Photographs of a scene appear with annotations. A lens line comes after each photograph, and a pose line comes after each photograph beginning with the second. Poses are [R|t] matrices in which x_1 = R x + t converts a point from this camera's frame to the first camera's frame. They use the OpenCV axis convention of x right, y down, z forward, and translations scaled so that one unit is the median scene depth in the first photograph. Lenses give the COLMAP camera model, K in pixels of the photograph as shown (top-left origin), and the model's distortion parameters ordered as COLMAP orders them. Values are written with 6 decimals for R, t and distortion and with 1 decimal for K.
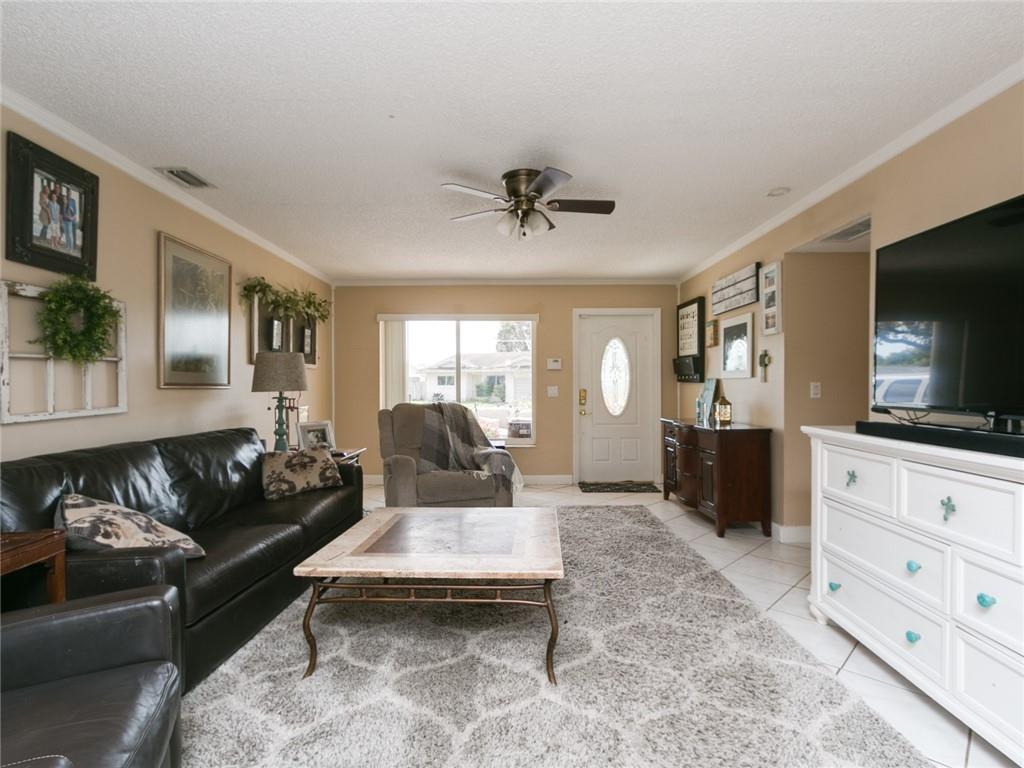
lens RADIAL K [[515.9, 0, 514.2], [0, 515.9, 390.5], [0, 0, 1]] dist [0.002311, -0.001008]
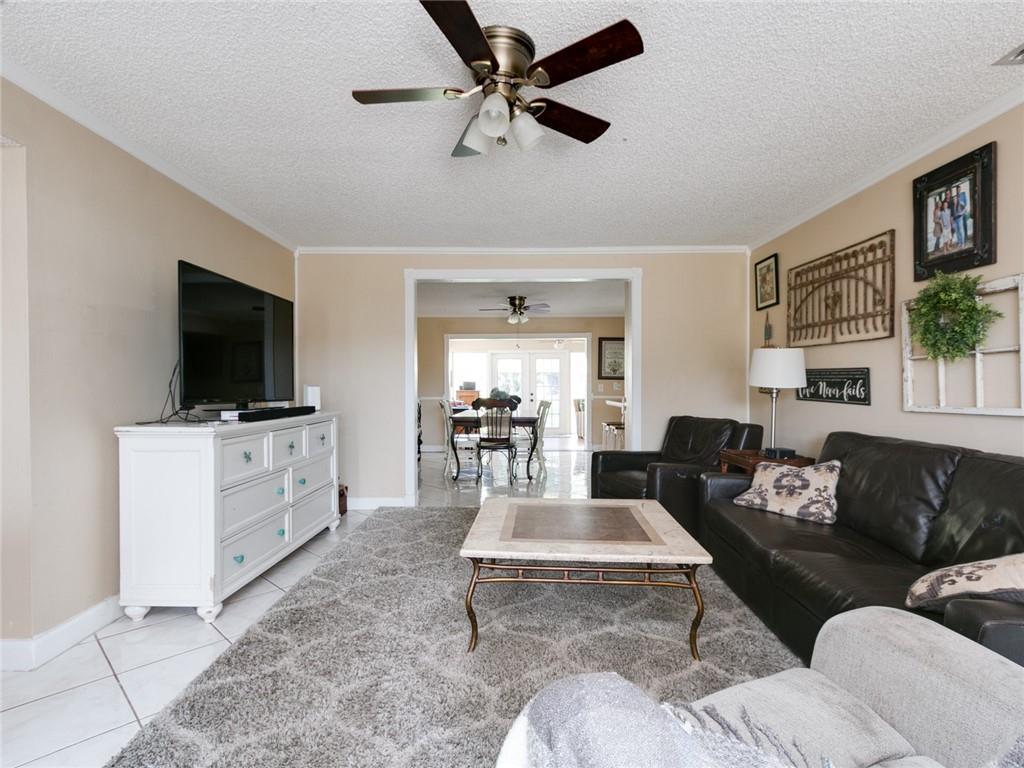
lens RADIAL K [[524.7, 0, 506.0], [0, 524.7, 391.0], [0, 0, 1]] dist [0.005052, -0.000841]
pose [[-0.999936, 0.004498, 0.010337, 0.005832], [0.004750, 0.999690, 0.024457, -0.013996], [-0.010224, 0.024504, -0.999647, 1.376335]]
